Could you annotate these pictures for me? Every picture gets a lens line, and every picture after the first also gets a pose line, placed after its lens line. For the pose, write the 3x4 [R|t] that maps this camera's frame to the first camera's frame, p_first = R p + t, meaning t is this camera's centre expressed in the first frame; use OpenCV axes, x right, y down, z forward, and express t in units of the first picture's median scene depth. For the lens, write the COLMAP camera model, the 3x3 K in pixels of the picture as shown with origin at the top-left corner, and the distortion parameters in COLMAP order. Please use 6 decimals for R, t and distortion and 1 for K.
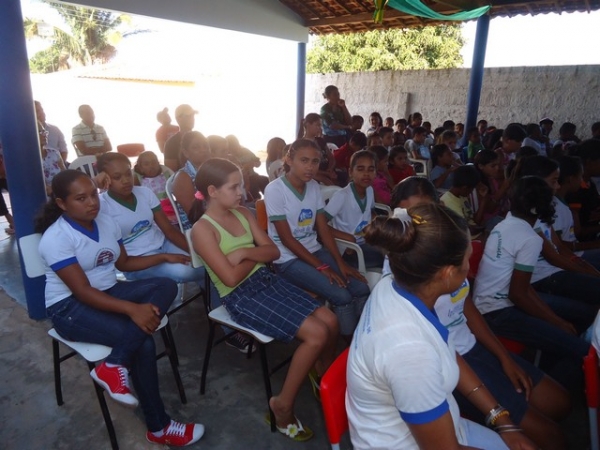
lens RADIAL K [[436.2, 0, 301.3], [0, 436.2, 222.1], [0, 0, 1]] dist [-0.008499, 0.005732]
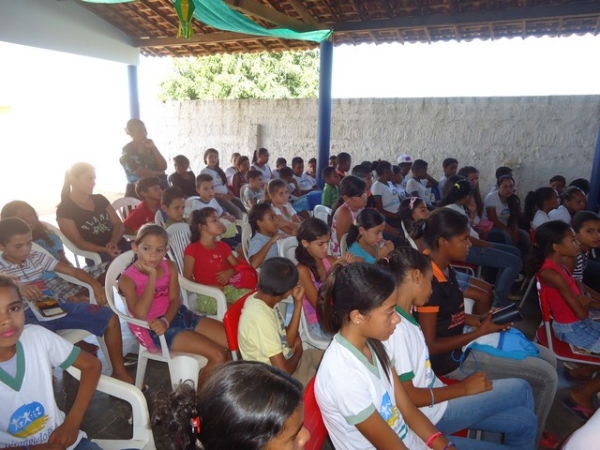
lens RADIAL K [[436.2, 0, 301.3], [0, 436.2, 222.1], [0, 0, 1]] dist [-0.008499, 0.005732]
pose [[0.964052, -0.055296, 0.259896, 0.085225], [0.069805, 0.996456, -0.046925, -0.047574], [-0.256380, 0.063380, 0.964496, 0.125024]]
